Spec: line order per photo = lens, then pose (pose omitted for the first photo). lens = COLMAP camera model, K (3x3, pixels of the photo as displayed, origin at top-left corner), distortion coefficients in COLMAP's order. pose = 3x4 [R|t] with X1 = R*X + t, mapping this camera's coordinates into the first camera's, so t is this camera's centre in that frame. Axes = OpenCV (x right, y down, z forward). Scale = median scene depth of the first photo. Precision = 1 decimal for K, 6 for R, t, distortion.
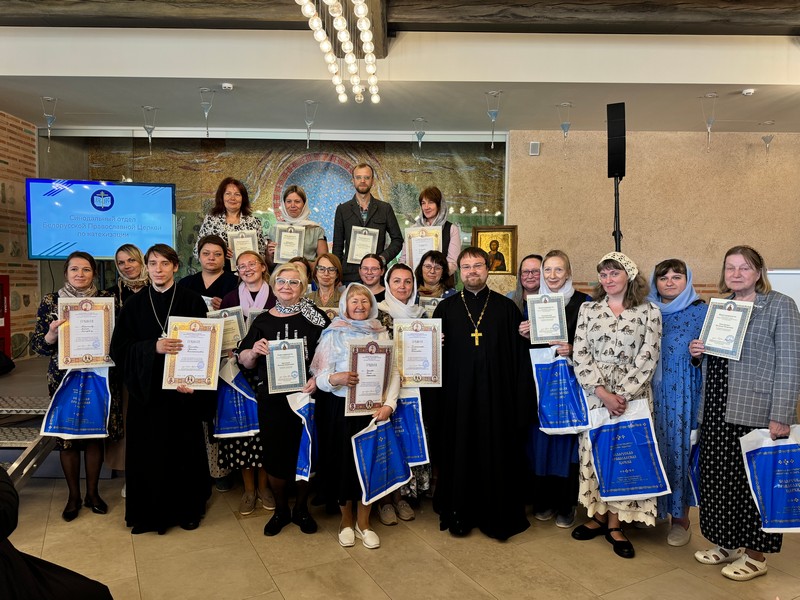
lens RADIAL K [[573.1, 0, 400.0], [0, 573.1, 300.0], [0, 0, 1]] dist [0.037093, -0.048077]
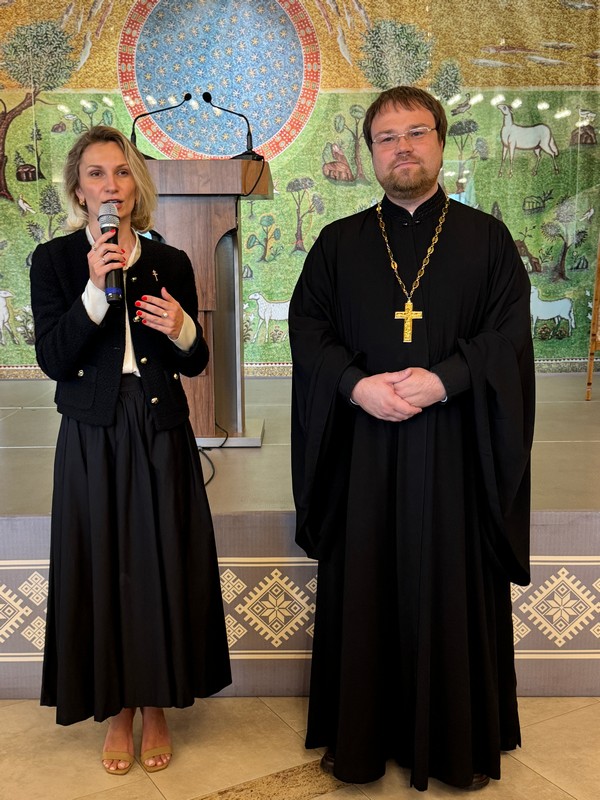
lens RADIAL K [[932.4, 0, 287.4], [0, 932.4, 397.9], [0, 0, 1]] dist [0.026490, -0.021025]
pose [[0.999688, -0.018619, 0.016678, -0.099674], [0.016361, 0.991827, 0.126540, 0.006473], [-0.018898, -0.126228, 0.991821, 0.187783]]
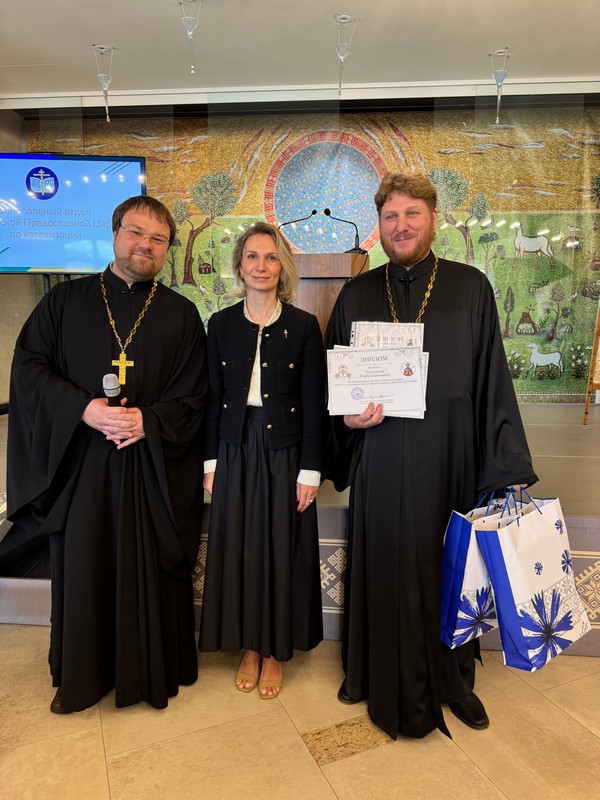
lens RADIAL K [[555.7, 0, 299.9], [0, 555.7, 409.7], [0, 0, 1]] dist [-0.003139, -0.000376]
pose [[0.996694, 0.006248, -0.081003, -0.114842], [0.004364, 0.991482, 0.130168, 0.006153], [0.081127, -0.130091, 0.988178, 0.249114]]
